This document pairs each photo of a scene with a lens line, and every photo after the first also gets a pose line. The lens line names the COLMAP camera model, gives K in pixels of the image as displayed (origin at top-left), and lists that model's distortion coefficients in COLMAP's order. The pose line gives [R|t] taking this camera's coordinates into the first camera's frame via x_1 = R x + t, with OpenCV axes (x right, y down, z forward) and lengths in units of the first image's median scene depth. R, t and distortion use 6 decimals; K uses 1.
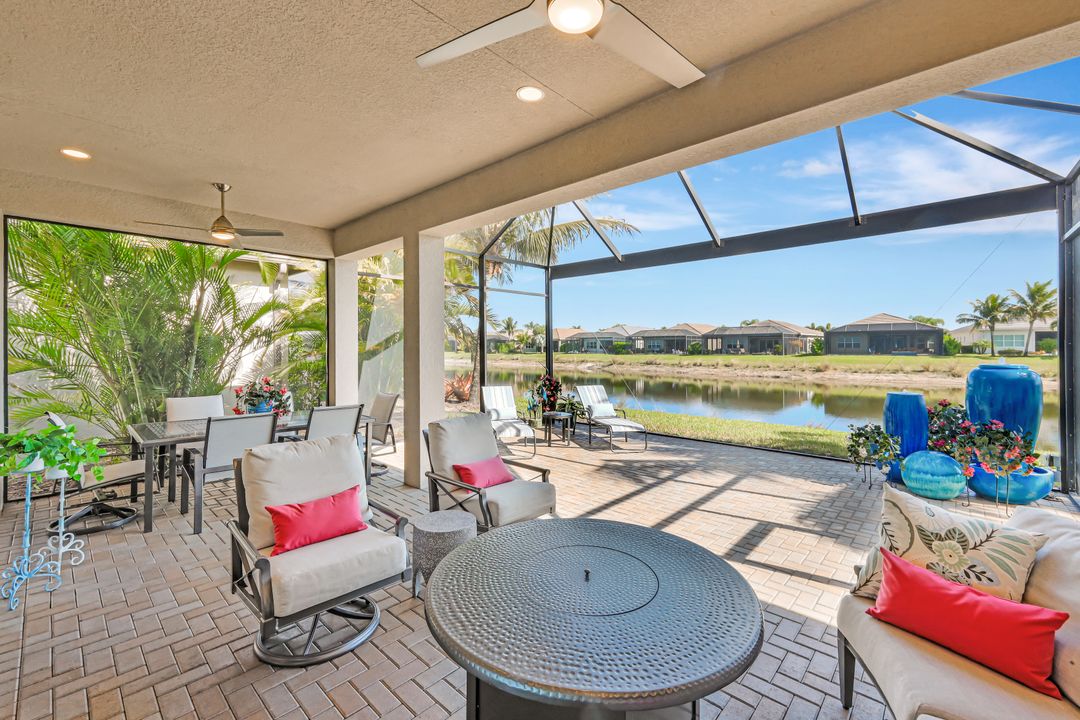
lens RADIAL K [[441.0, 0, 544.4], [0, 441.0, 355.0], [0, 0, 1]] dist [0.003529, 0.000664]
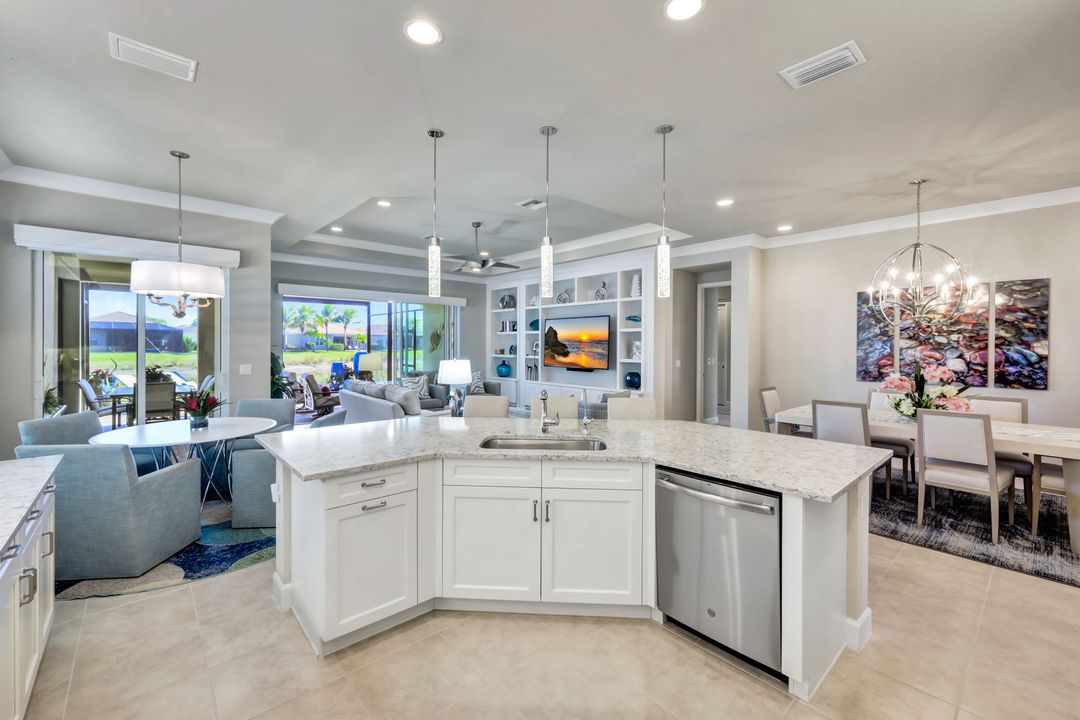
lens RADIAL K [[439.4, 0, 533.1], [0, 439.4, 346.0], [0, 0, 1]] dist [0.000995, 0.000109]
pose [[0.096401, 0.000855, 0.995342, -0.176781], [0.014636, 0.999890, -0.002276, -0.000101], [-0.995235, 0.014787, 0.096378, -0.052879]]
